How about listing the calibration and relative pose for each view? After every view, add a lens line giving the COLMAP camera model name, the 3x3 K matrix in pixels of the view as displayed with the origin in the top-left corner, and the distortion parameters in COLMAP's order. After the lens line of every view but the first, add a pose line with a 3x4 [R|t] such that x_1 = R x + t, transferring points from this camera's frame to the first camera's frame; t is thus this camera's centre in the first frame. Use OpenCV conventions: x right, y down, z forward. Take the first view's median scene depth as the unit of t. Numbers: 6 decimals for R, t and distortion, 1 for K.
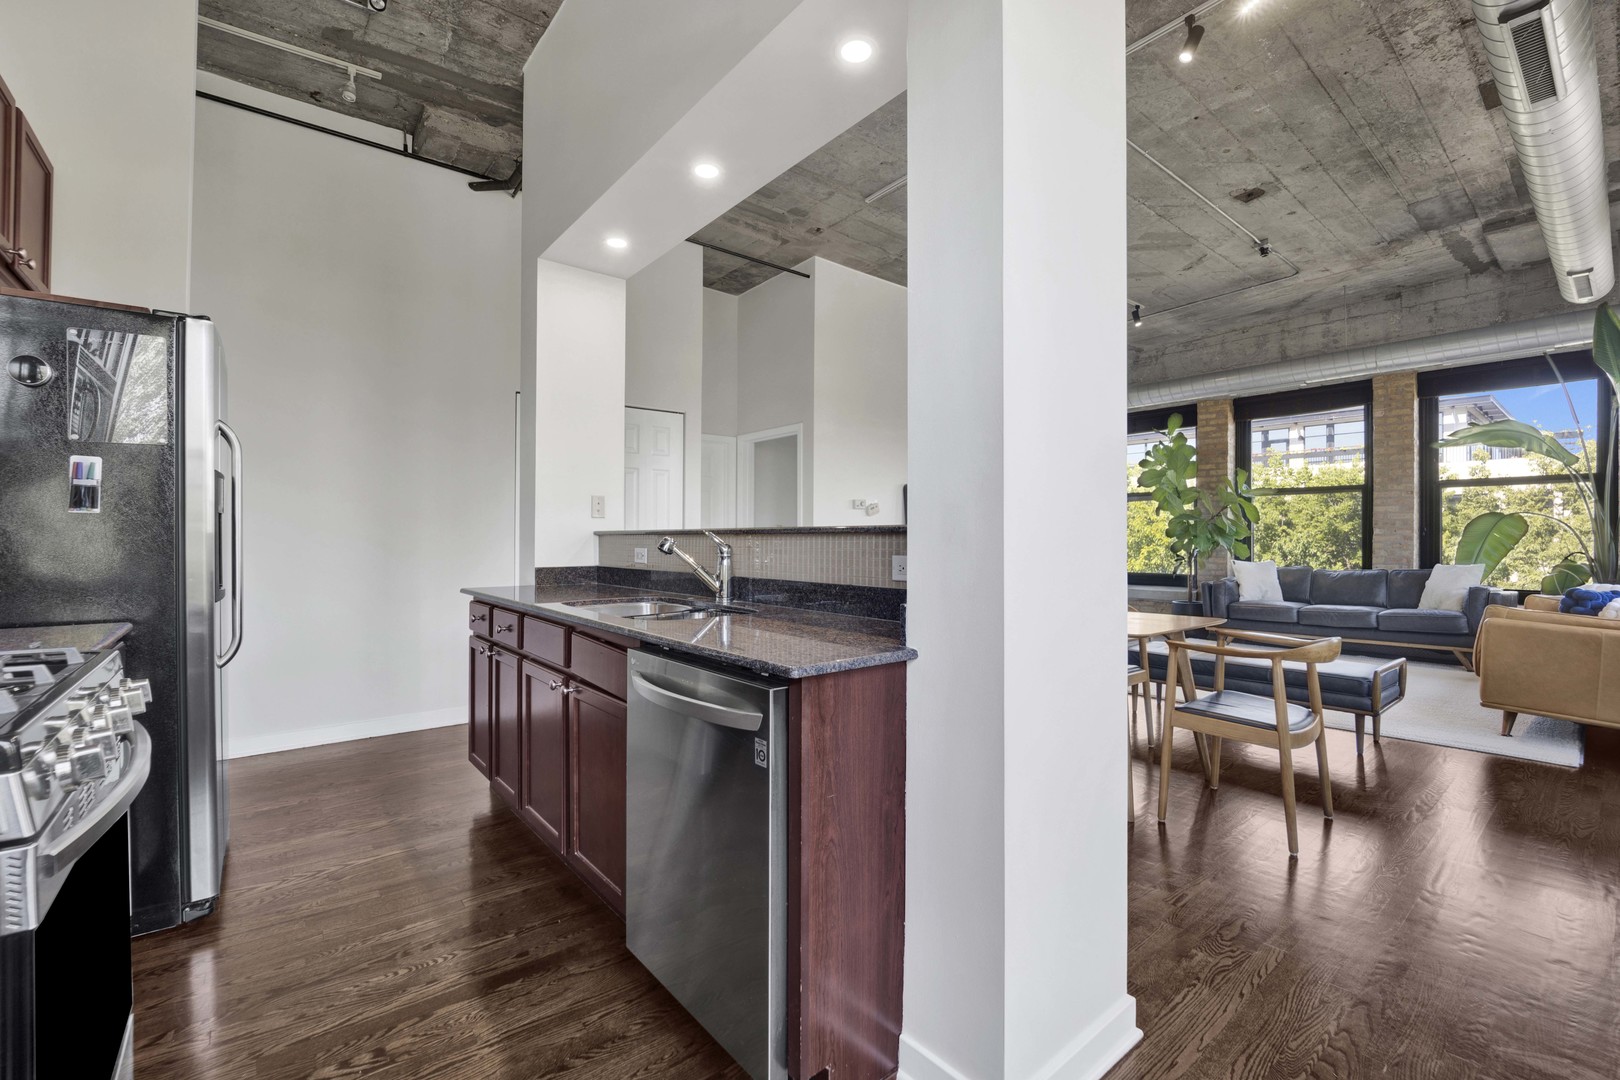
lens RADIAL K [[681.5, 0, 793.3], [0, 681.5, 546.5], [0, 0, 1]] dist [-0.031432, 0.000298]
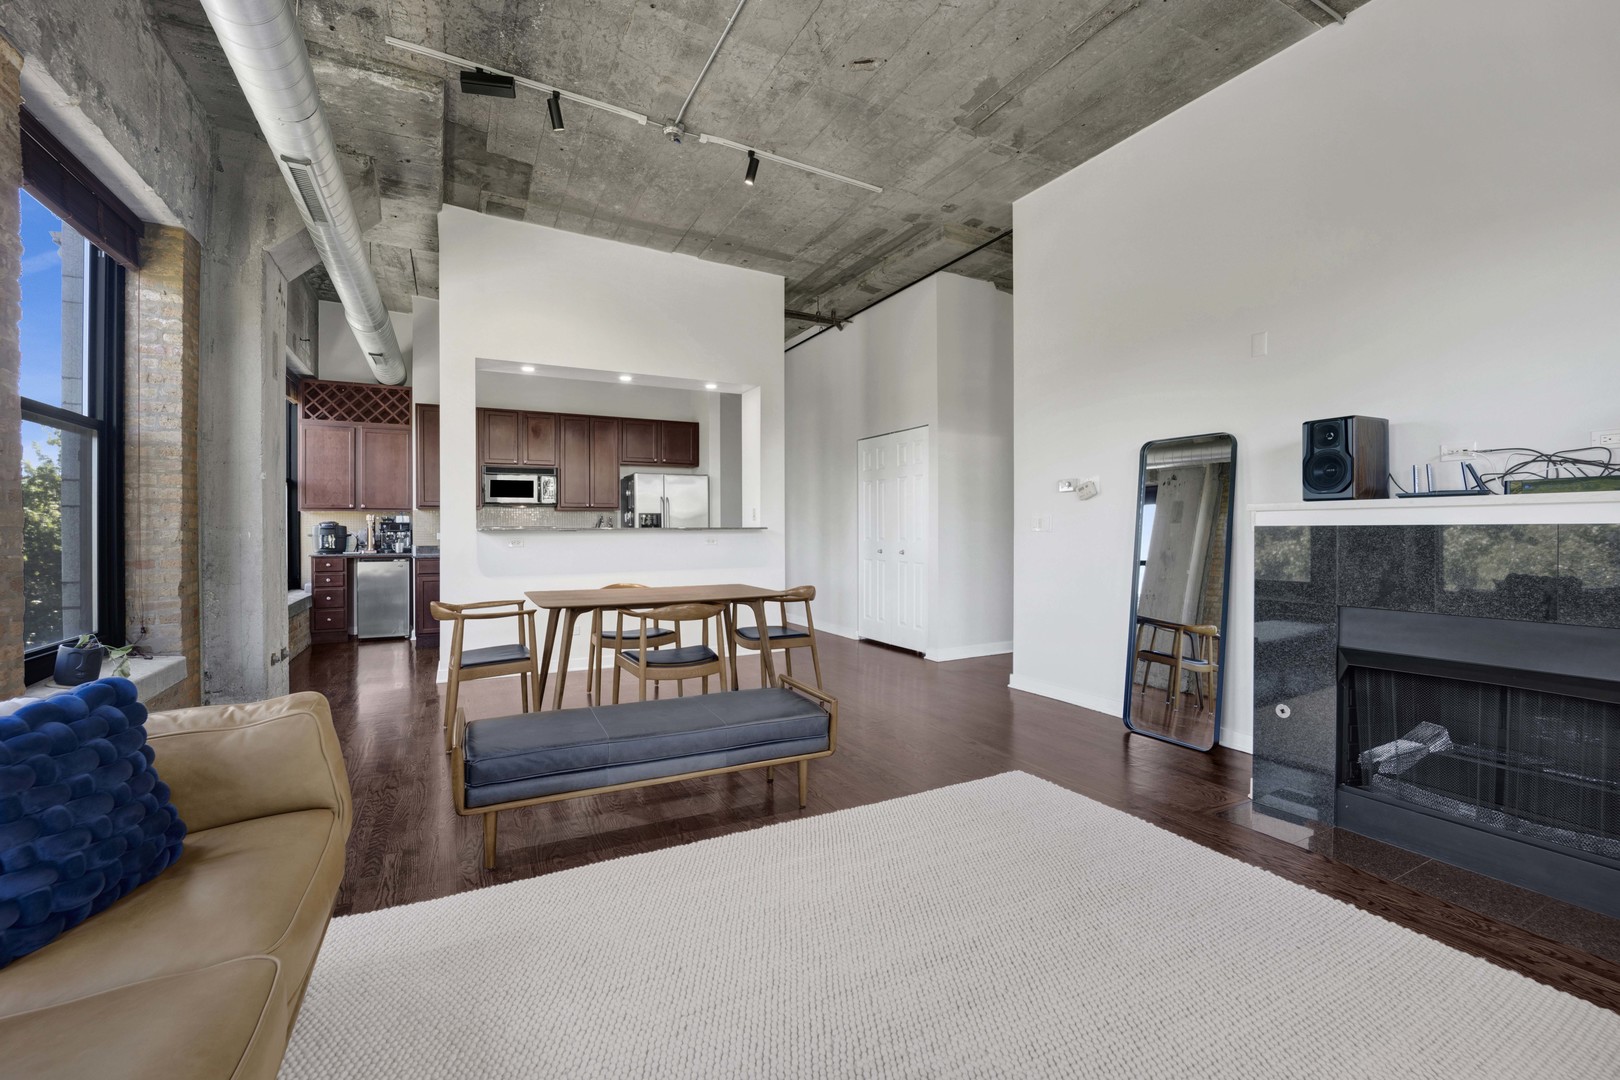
lens RADIAL K [[678.7, 0, 808.8], [0, 678.7, 543.2], [0, 0, 1]] dist [-0.022956, 0.000671]
pose [[-0.174567, 0.018065, -0.984480, 0.865579], [-0.008412, 0.999768, 0.019837, -0.011525], [0.984609, 0.011745, -0.174374, 0.839666]]
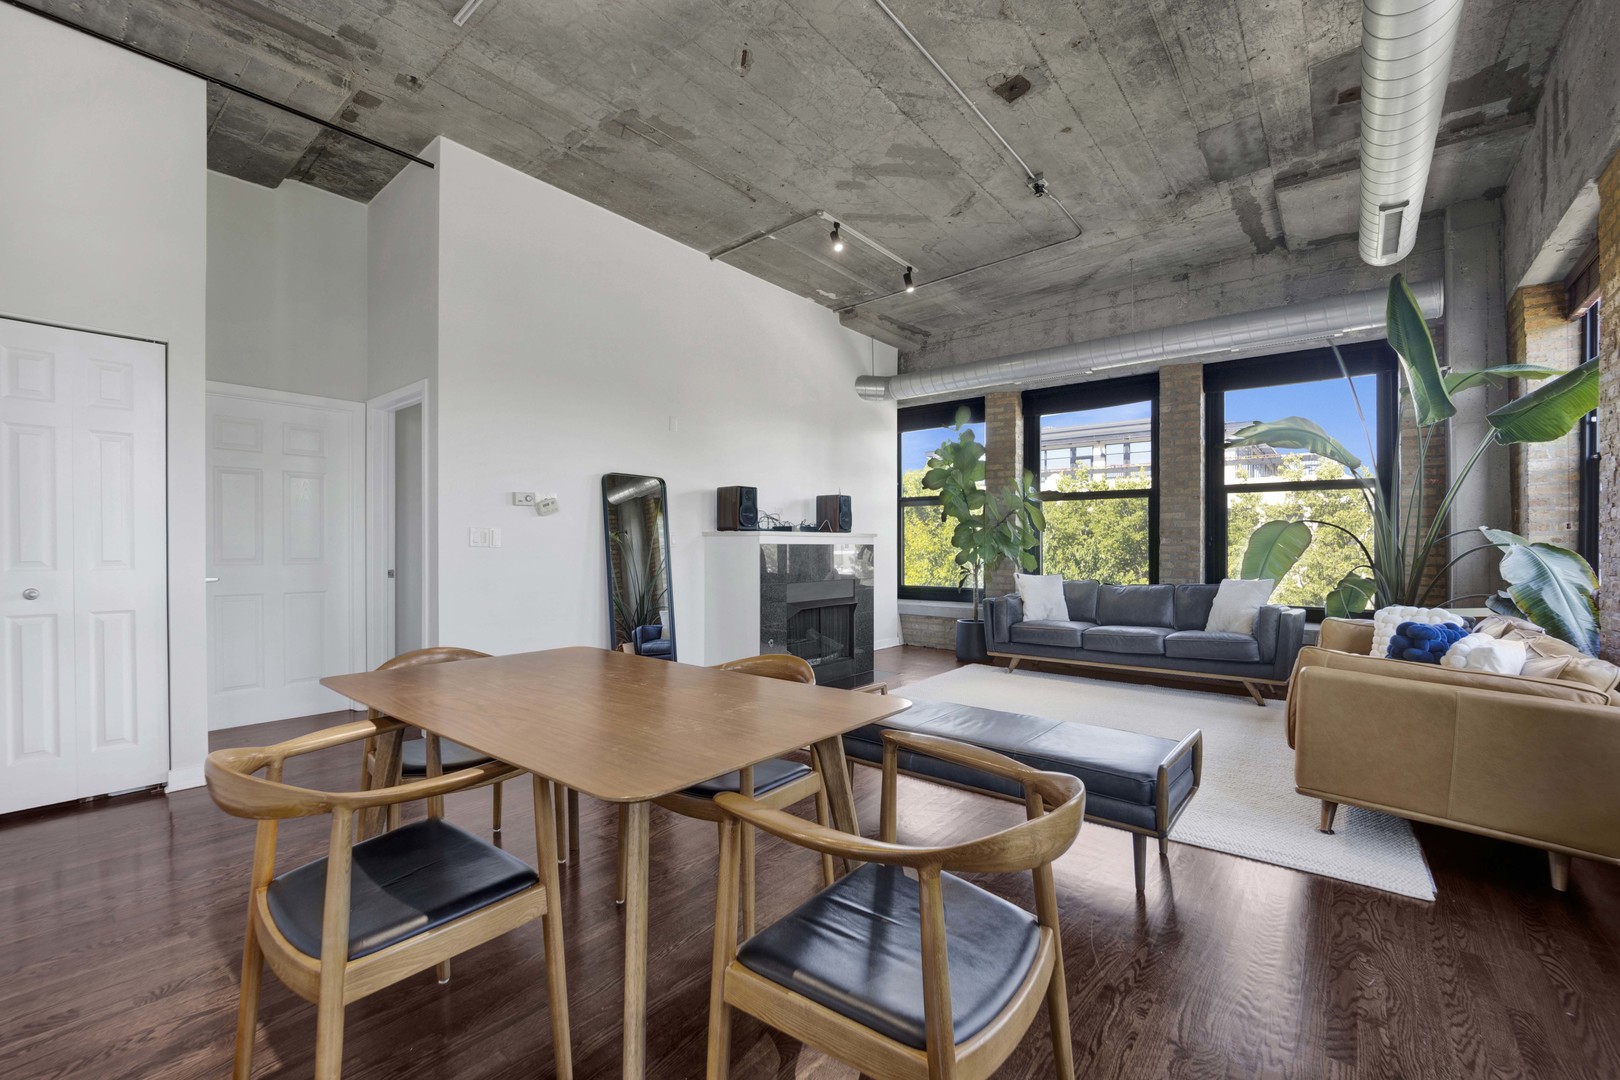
lens RADIAL K [[669.2, 0, 795.3], [0, 669.2, 552.8], [0, 0, 1]] dist [-0.037174, -0.000247]
pose [[0.977445, 0.000559, 0.211191, 0.227657], [-0.000505, 1.000000, -0.000307, -0.006788], [-0.211192, 0.000193, 0.977445, 0.260632]]
